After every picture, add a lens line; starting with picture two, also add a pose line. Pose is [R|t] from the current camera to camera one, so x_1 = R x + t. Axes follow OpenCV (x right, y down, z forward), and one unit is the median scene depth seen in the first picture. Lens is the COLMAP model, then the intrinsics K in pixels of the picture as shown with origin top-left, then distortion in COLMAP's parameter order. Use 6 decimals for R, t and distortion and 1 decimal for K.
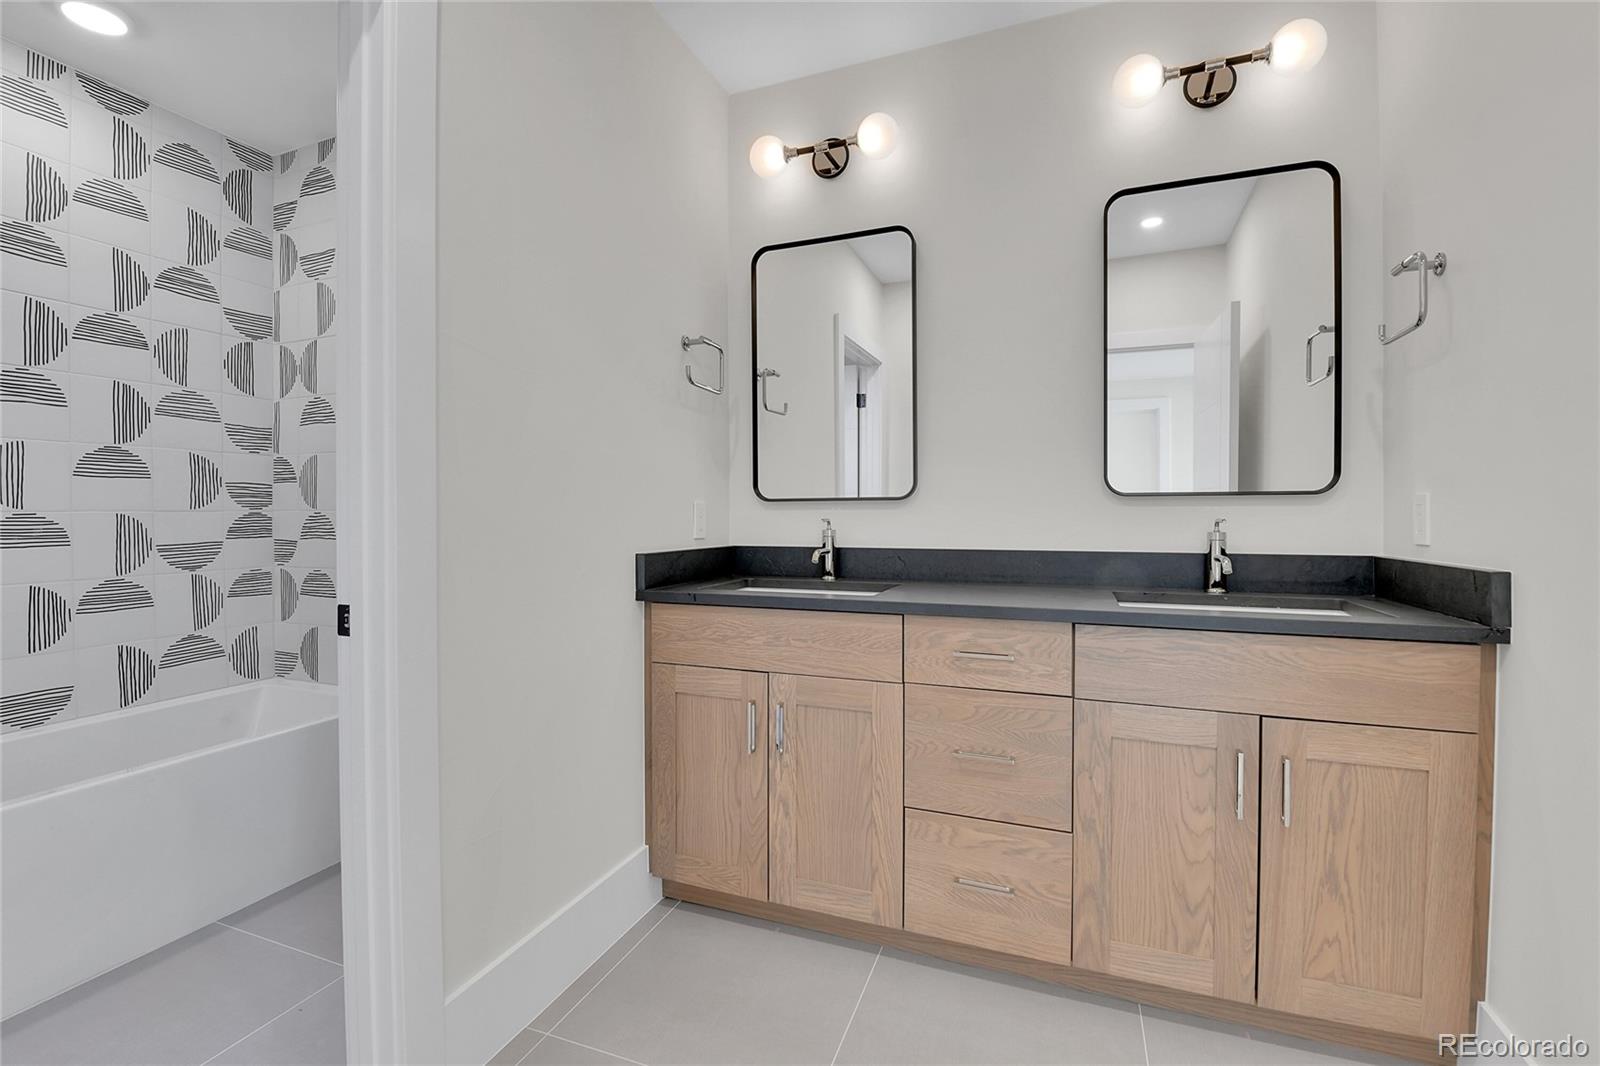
lens RADIAL K [[695.5, 0, 806.3], [0, 695.5, 523.0], [0, 0, 1]] dist [-0.017503, -0.003801]
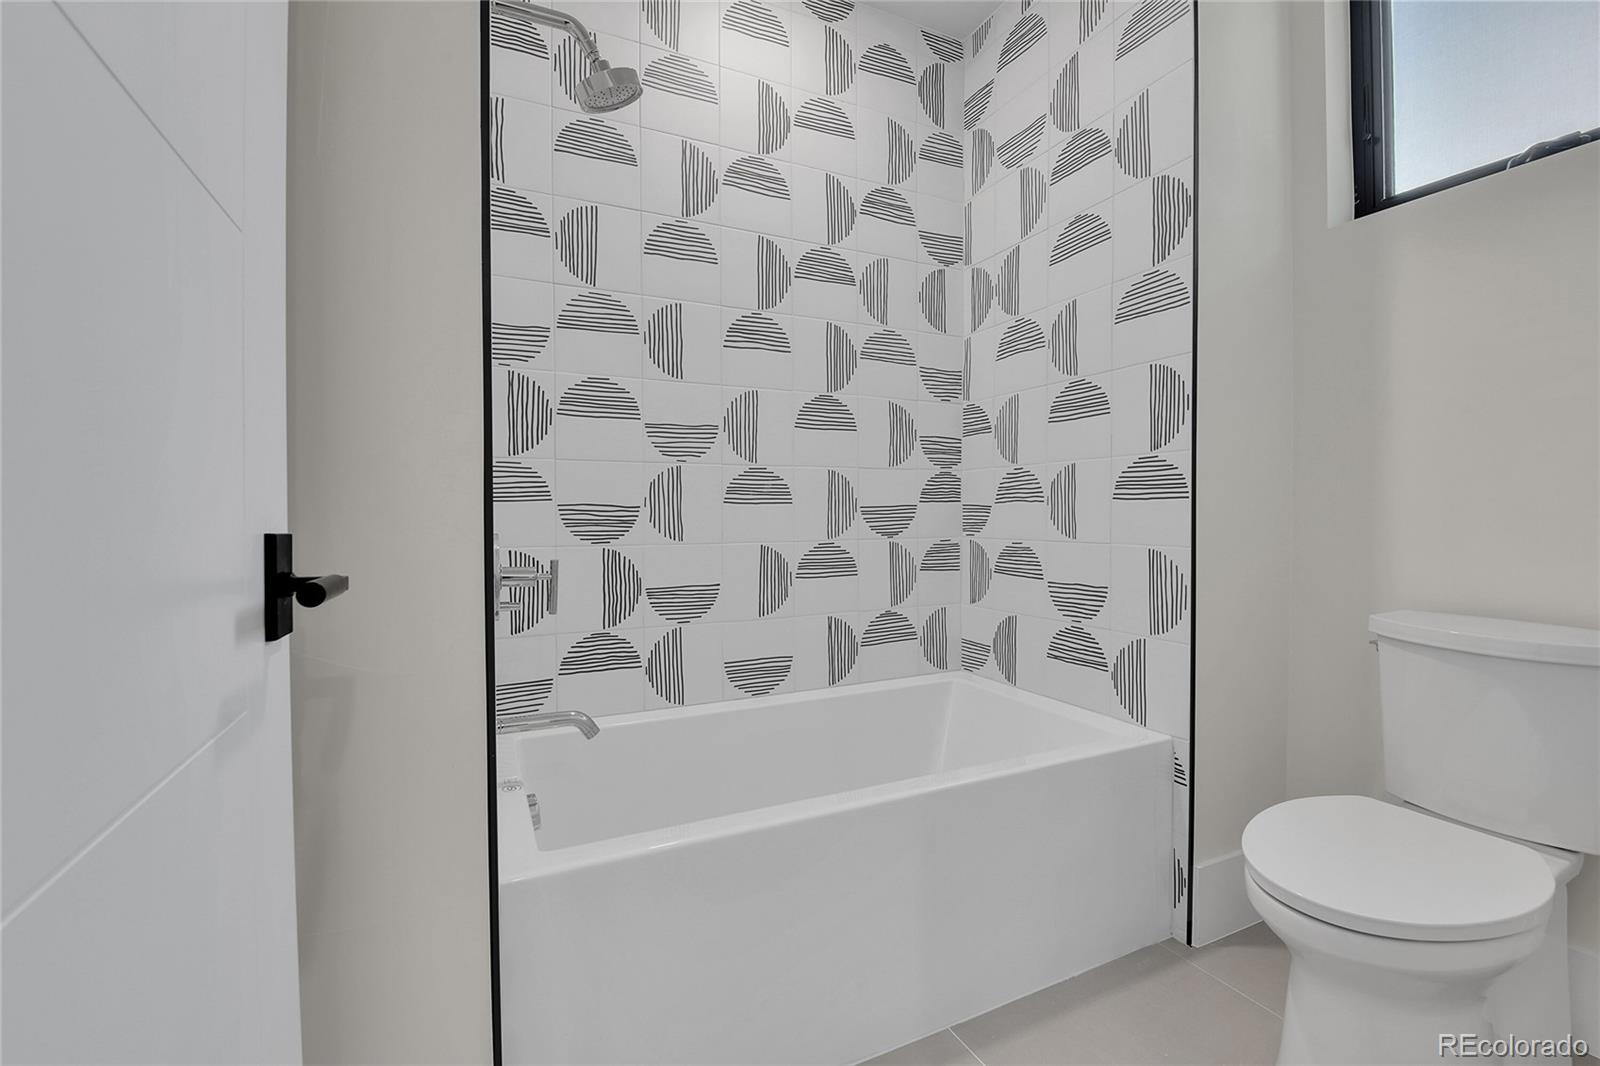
lens RADIAL K [[695.5, 0, 797.6], [0, 695.5, 523.0], [0, 0, 1]] dist [-0.017503, -0.003801]
pose [[0.719589, 0.011223, -0.694309, -0.365245], [-0.008485, 0.999937, 0.007370, 0.045468], [0.694348, 0.000588, 0.719639, 0.279358]]
